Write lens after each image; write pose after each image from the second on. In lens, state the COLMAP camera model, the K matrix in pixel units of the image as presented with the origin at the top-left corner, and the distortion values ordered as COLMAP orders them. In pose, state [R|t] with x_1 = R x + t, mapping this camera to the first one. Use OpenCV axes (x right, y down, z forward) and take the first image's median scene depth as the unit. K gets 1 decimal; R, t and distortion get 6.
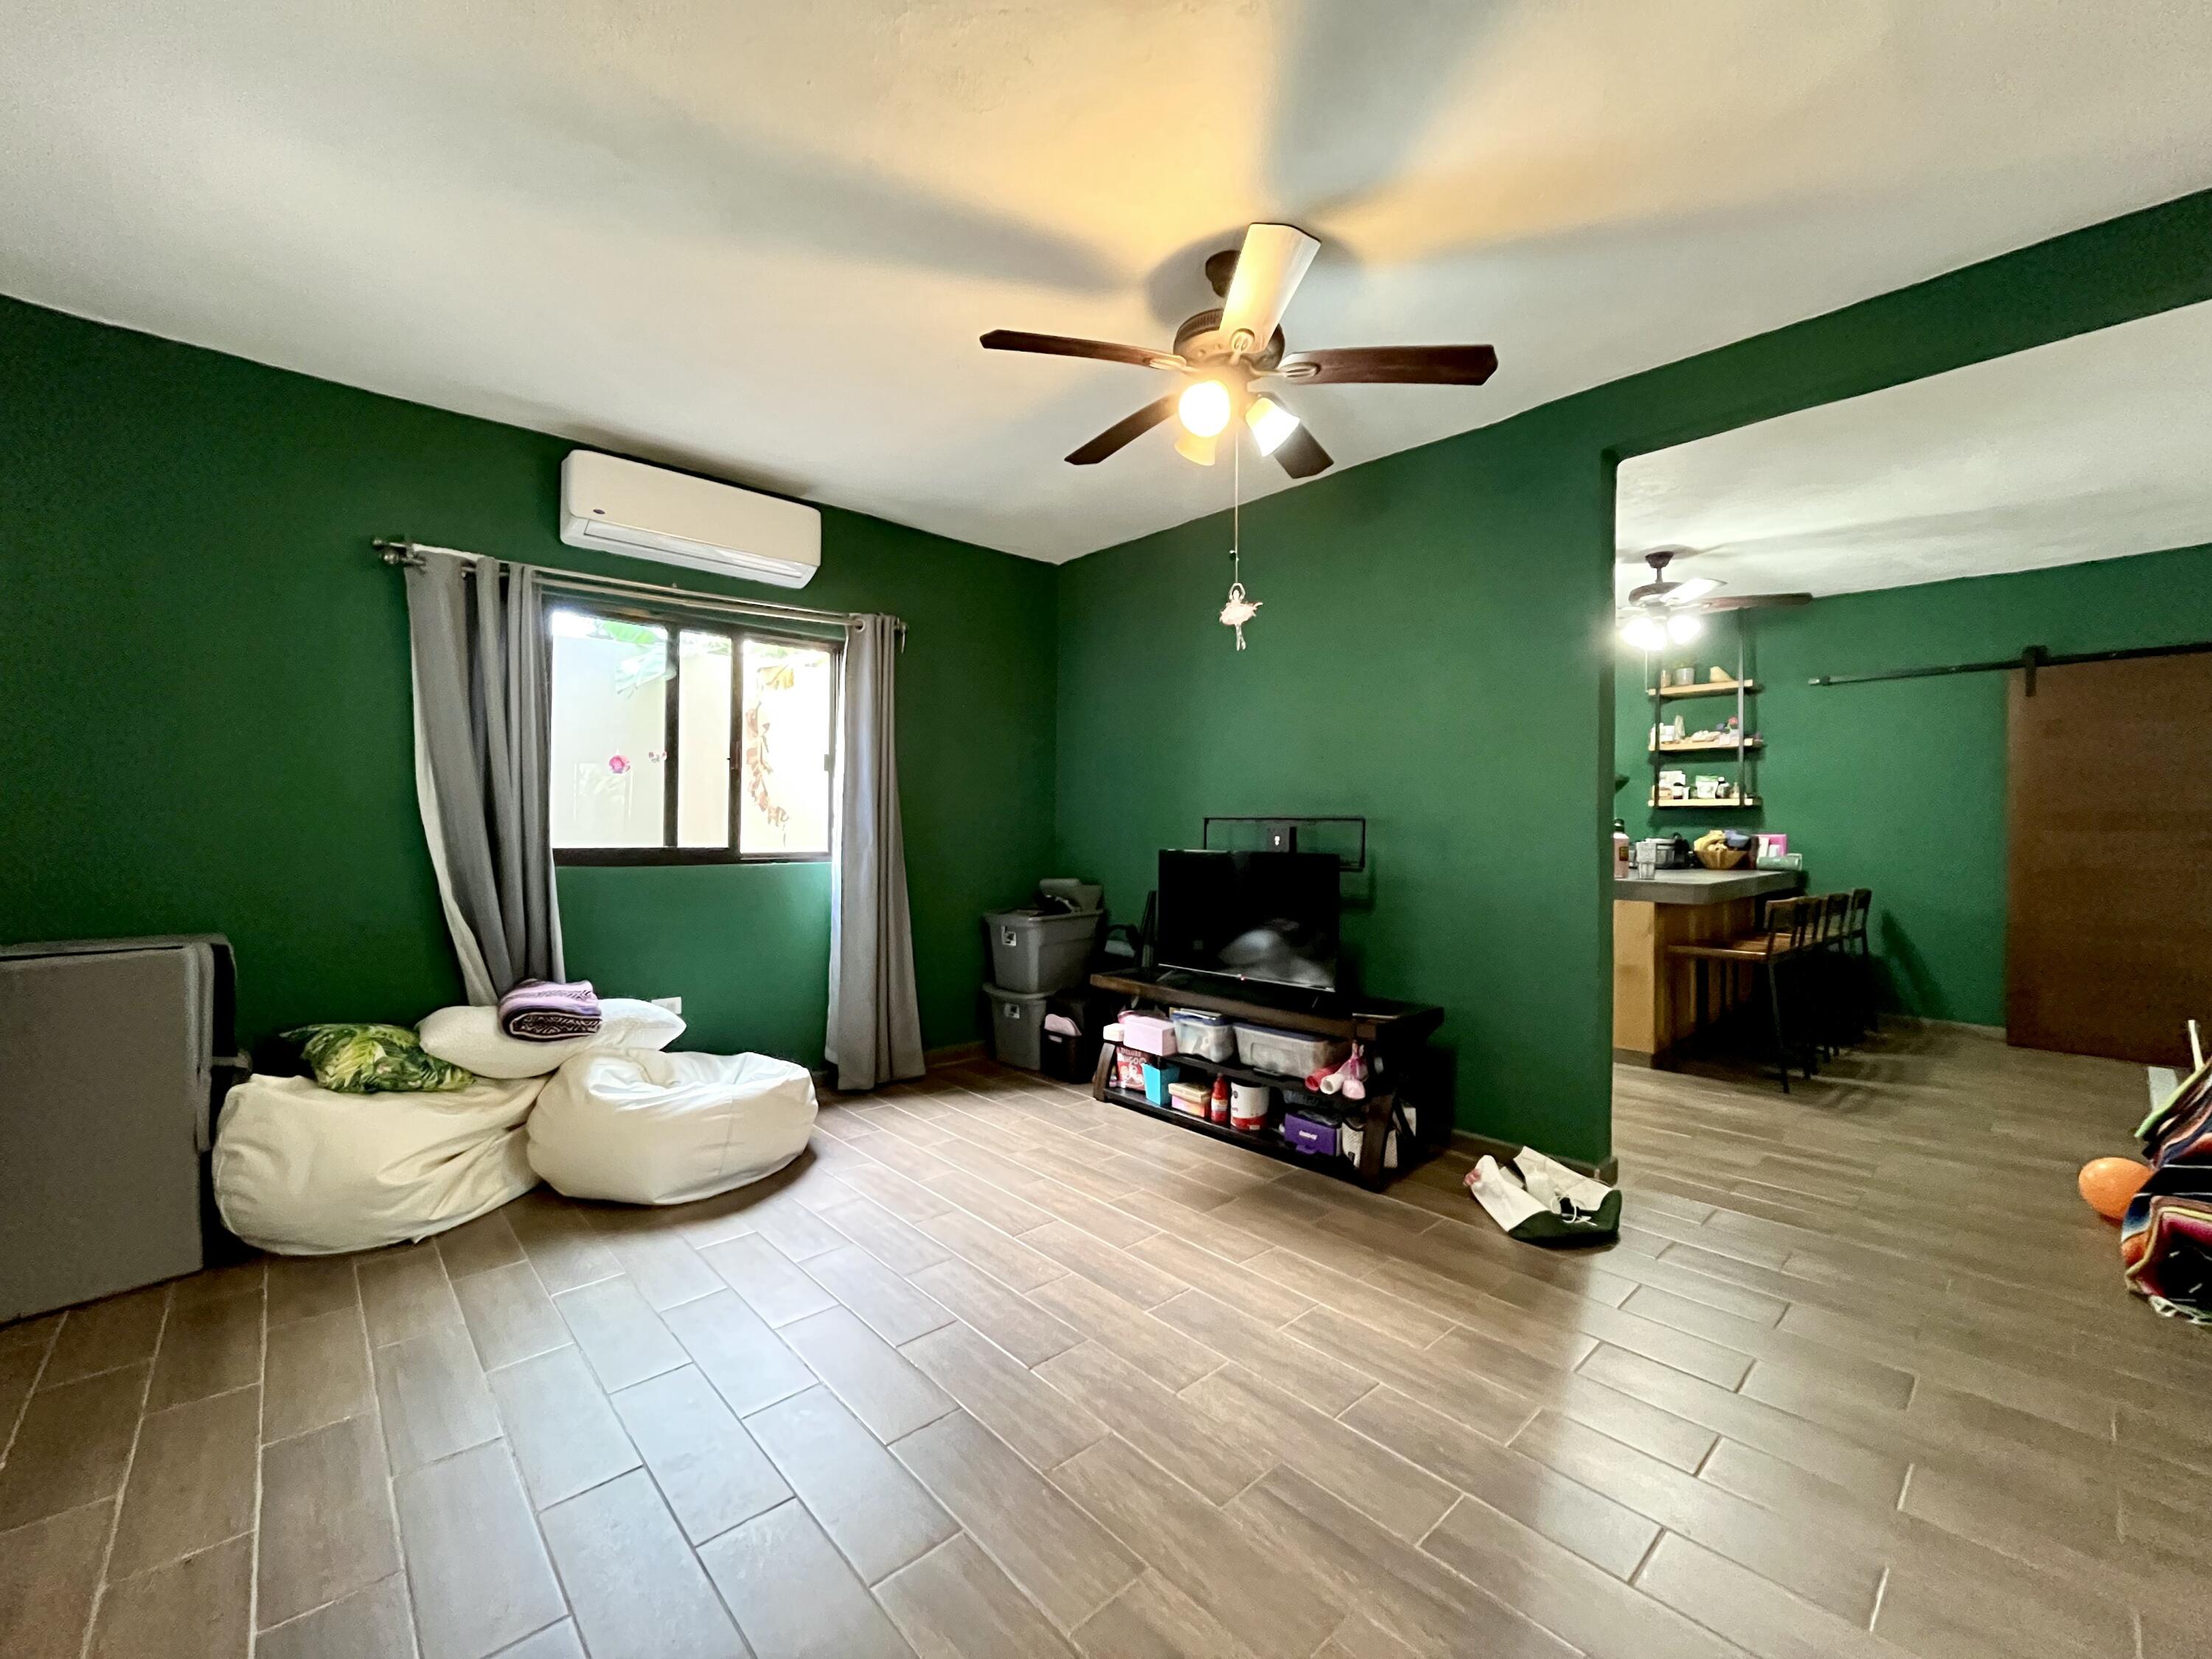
lens RADIAL K [[895.2, 0, 1100.7], [0, 895.2, 824.8], [0, 0, 1]] dist [0.013060, -0.000032]
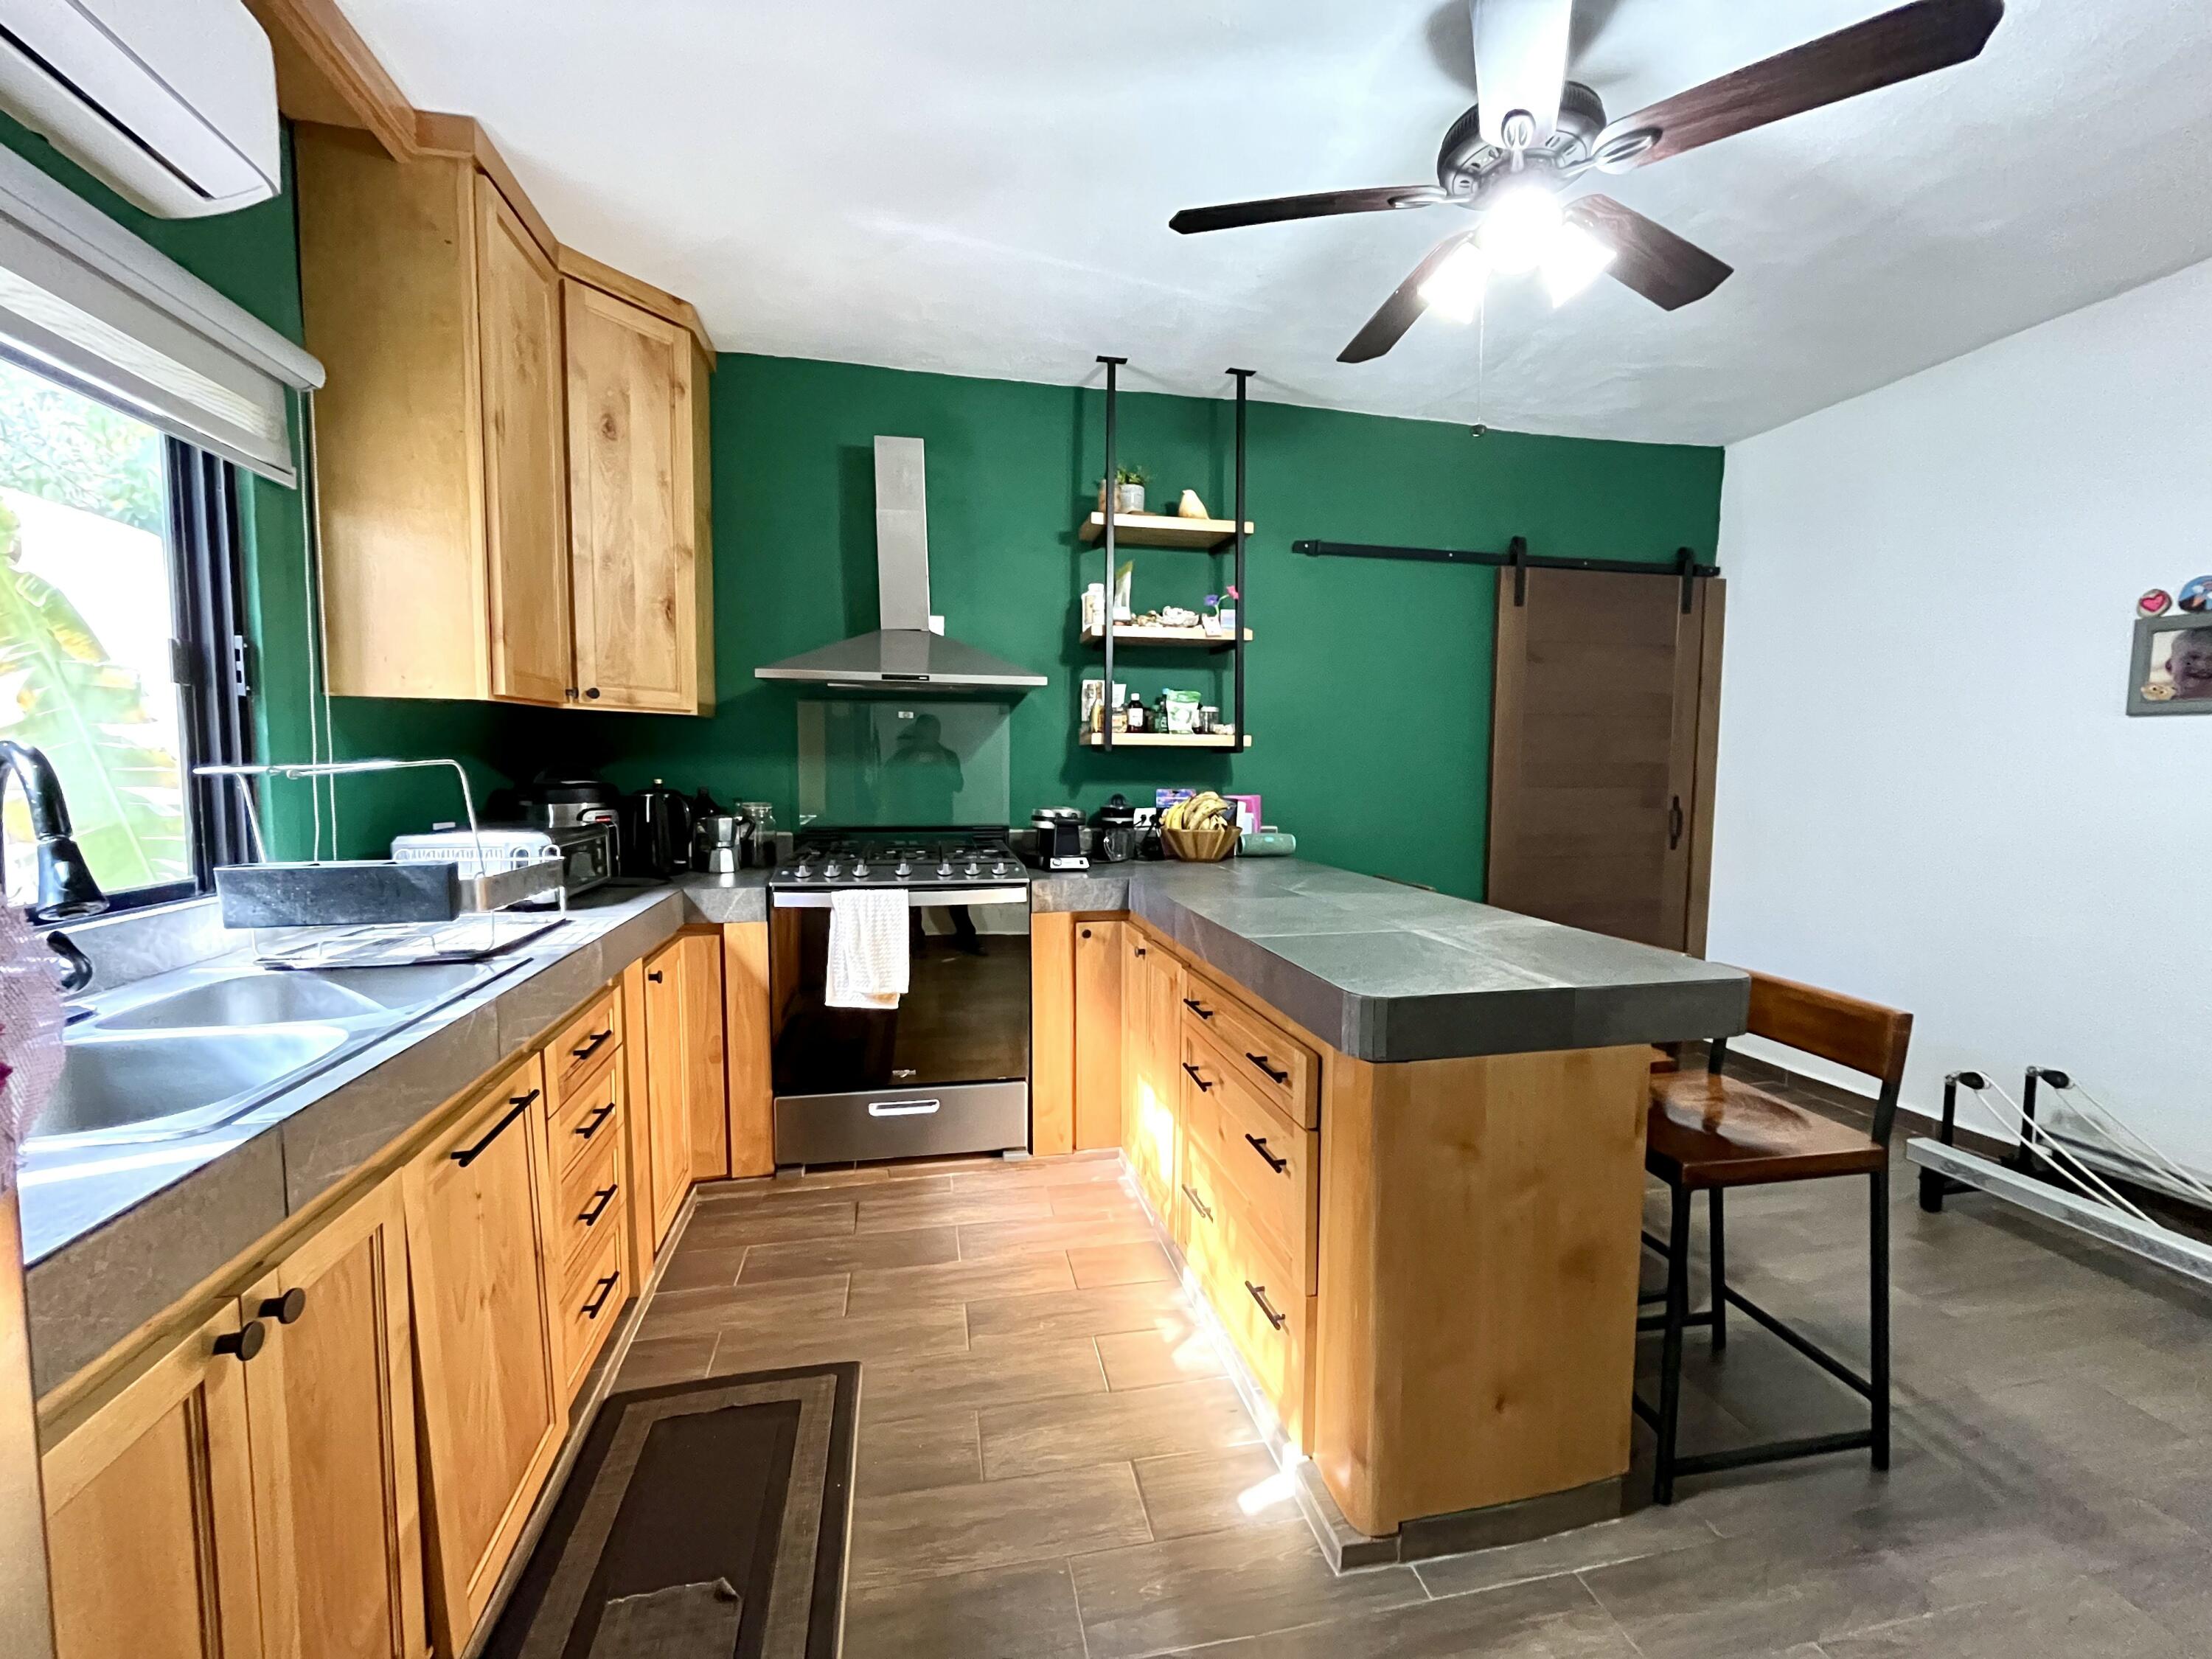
lens RADIAL K [[895.2, 0, 1100.7], [0, 895.2, 824.8], [0, 0, 1]] dist [0.013060, -0.000032]
pose [[0.502325, -0.063778, 0.862323, 0.315313], [-0.006345, 0.996977, 0.077433, -0.027424], [-0.864656, -0.044368, 0.500402, 1.383504]]
